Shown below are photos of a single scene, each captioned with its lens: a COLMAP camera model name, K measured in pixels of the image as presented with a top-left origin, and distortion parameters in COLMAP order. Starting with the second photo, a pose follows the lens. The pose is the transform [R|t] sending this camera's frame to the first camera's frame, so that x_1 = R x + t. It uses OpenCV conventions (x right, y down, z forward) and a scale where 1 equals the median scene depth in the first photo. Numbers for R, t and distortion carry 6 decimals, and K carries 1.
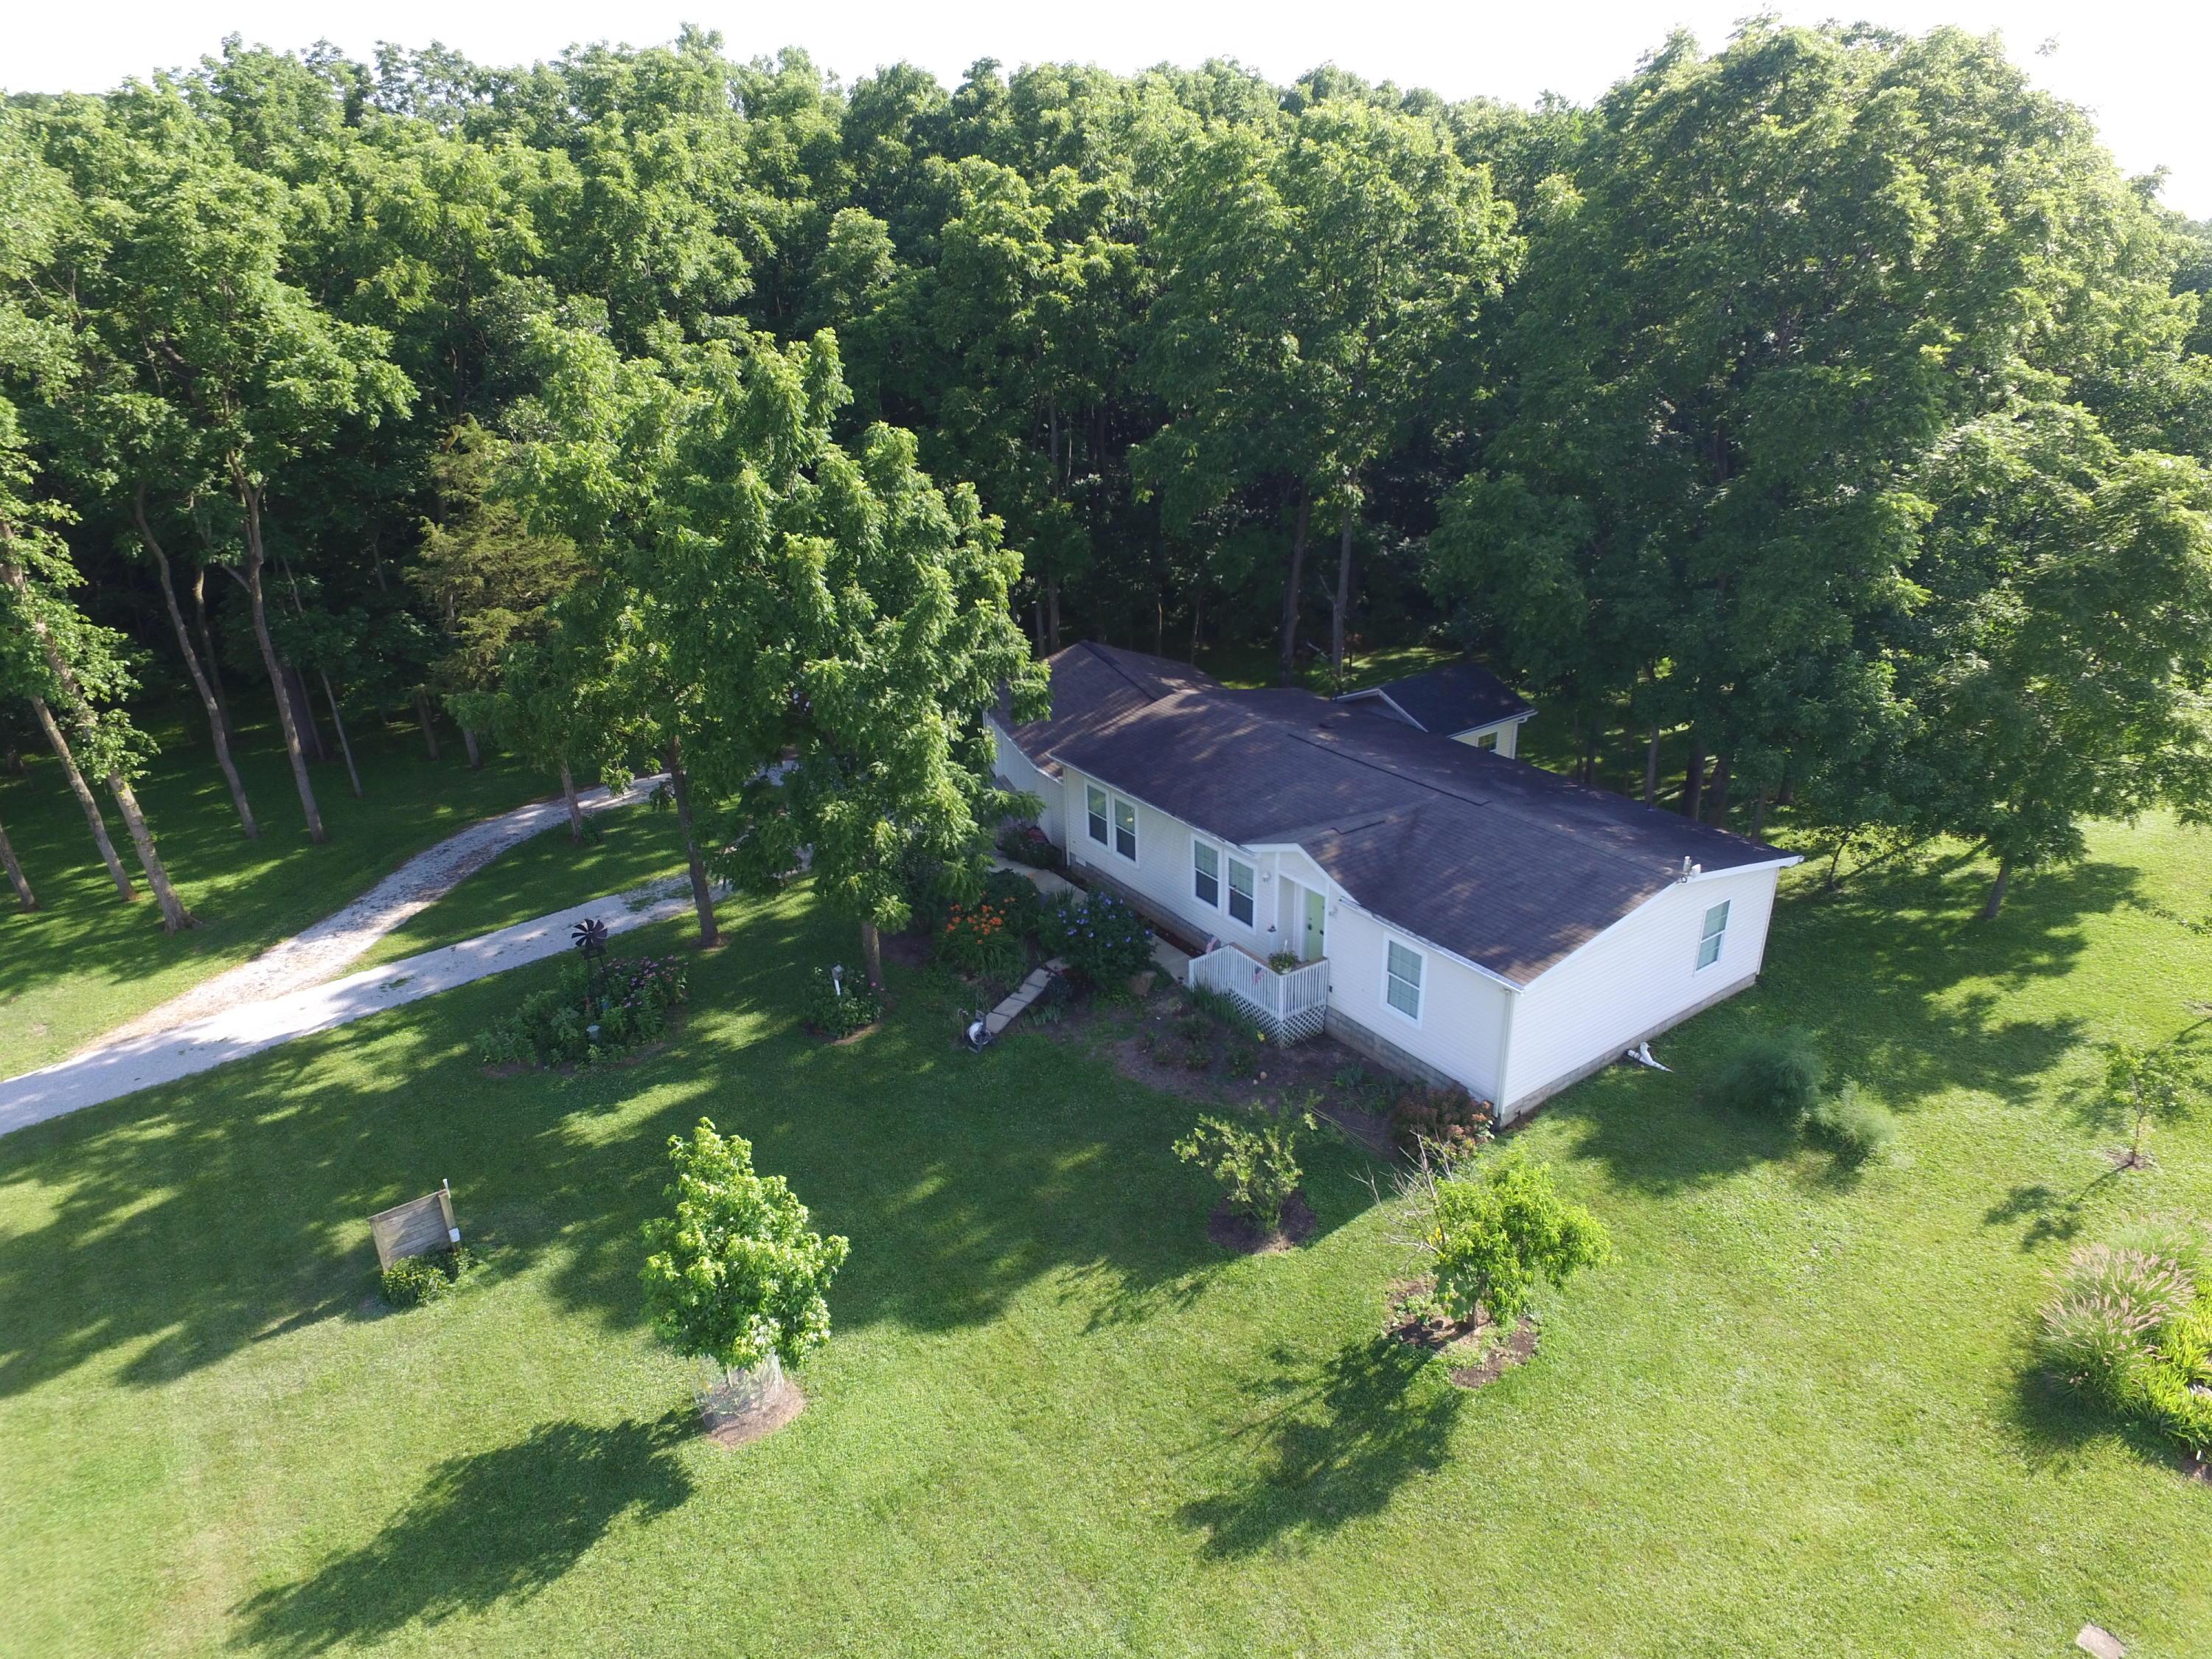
lens RADIAL K [[1270.1, 0, 1106.3], [0, 1270.1, 835.4], [0, 0, 1]] dist [-0.004205, 0.005766]
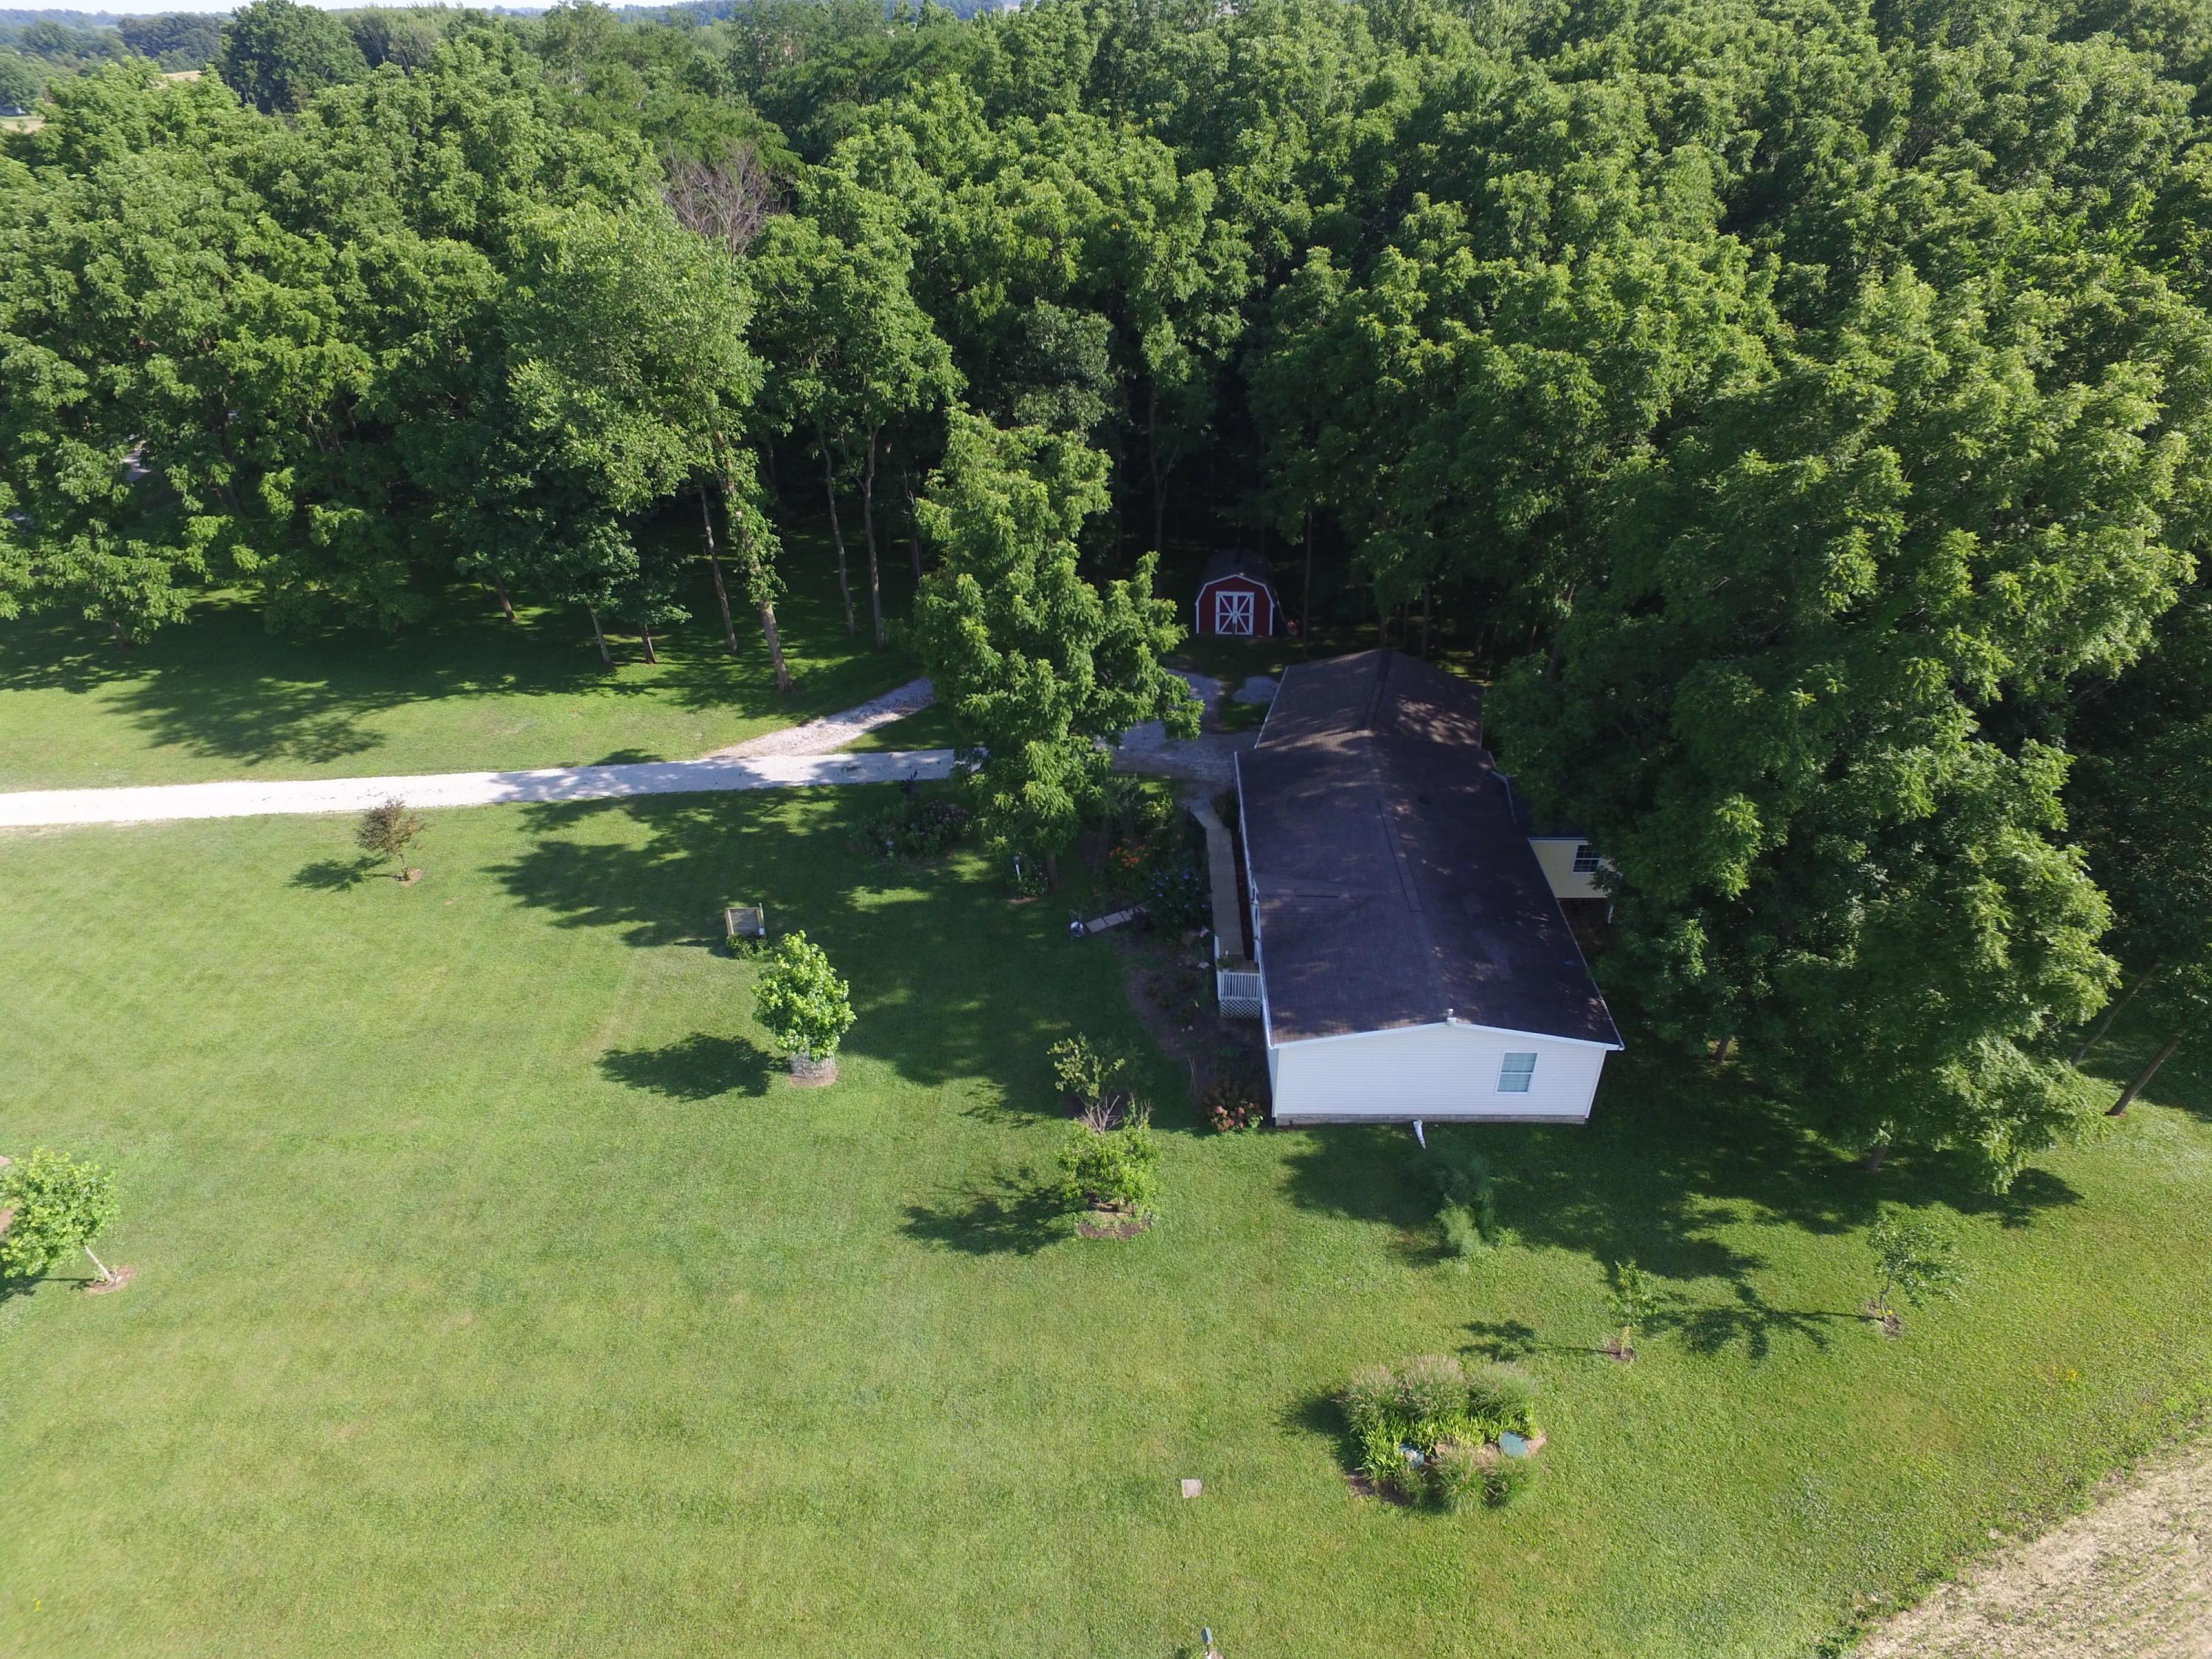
lens RADIAL K [[1270.1, 0, 1116.2], [0, 1270.1, 828.9], [0, 0, 1]] dist [-0.004205, 0.005766]
pose [[0.813136, 0.332821, -0.477536, 0.739003], [-0.244278, 0.939782, 0.239034, -0.393860], [0.528336, -0.077716, 0.845471, -0.310945]]
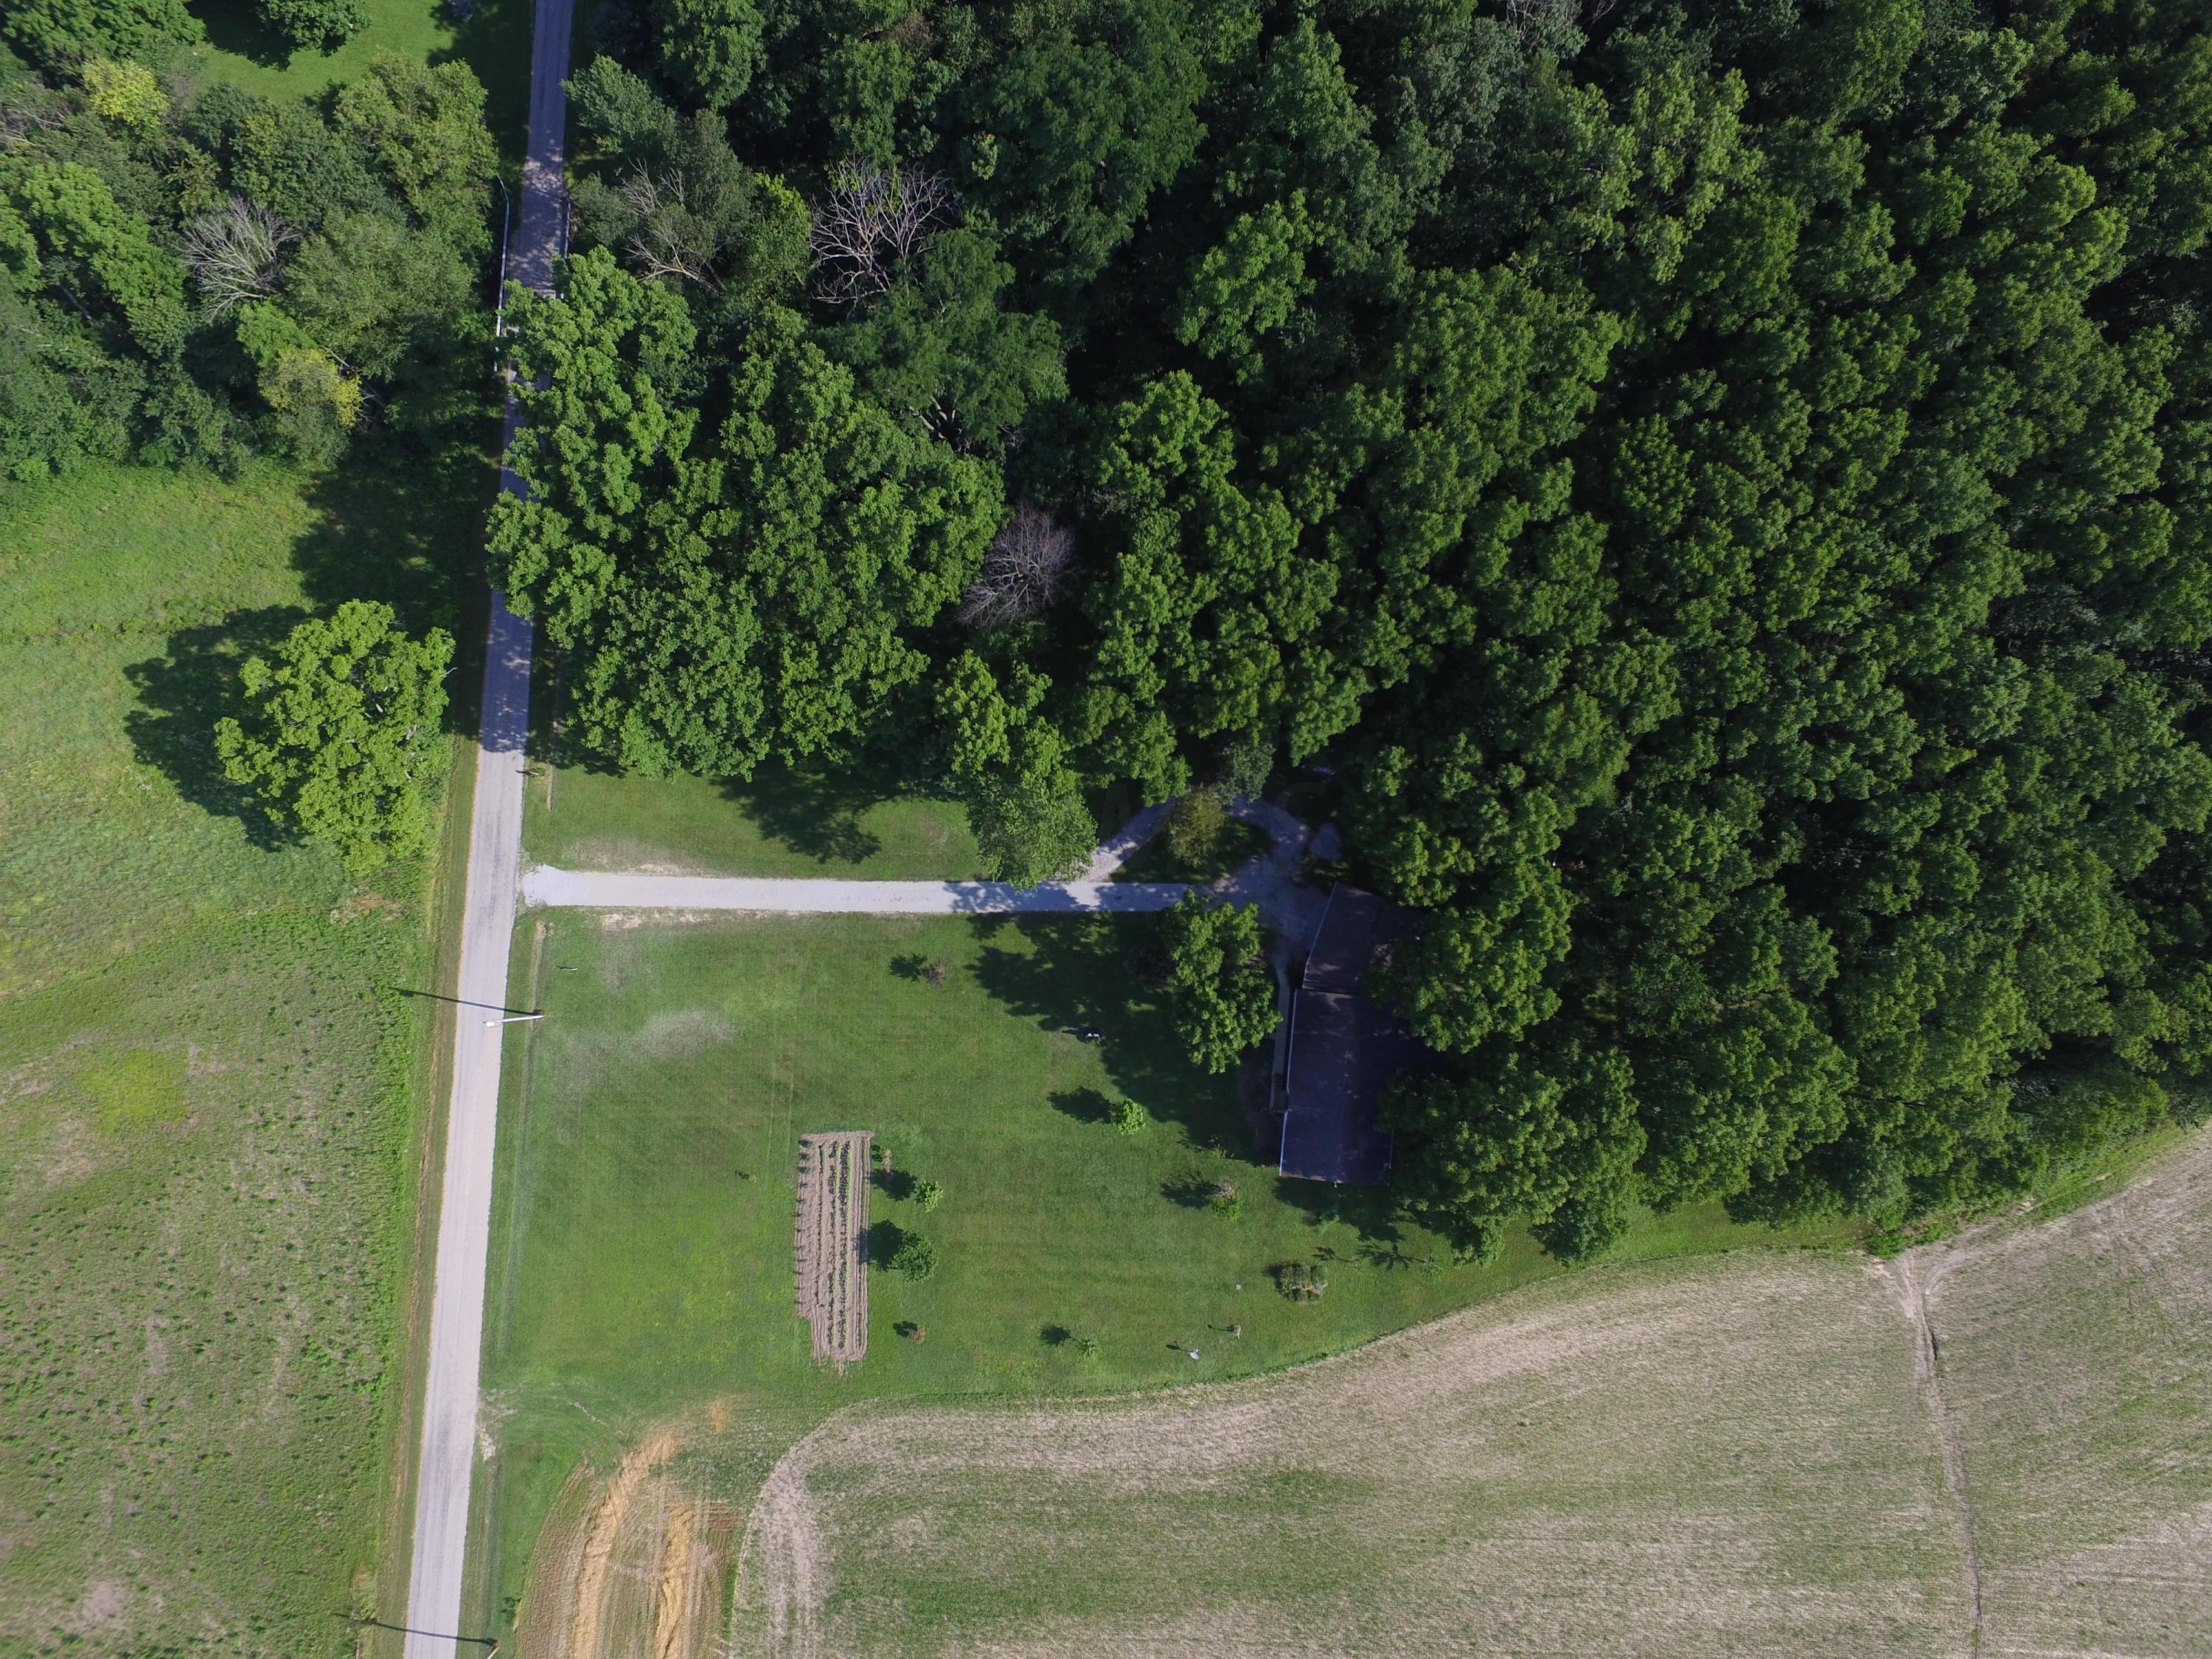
lens RADIAL K [[1270.1, 0, 1091.3], [0, 1270.1, 813.0], [0, 0, 1]] dist [-0.004205, 0.005766]
pose [[0.764879, 0.643155, -0.036224, -0.846145], [-0.274022, 0.375745, 0.885284, -4.074083], [0.582986, -0.667208, 0.463638, -0.670589]]
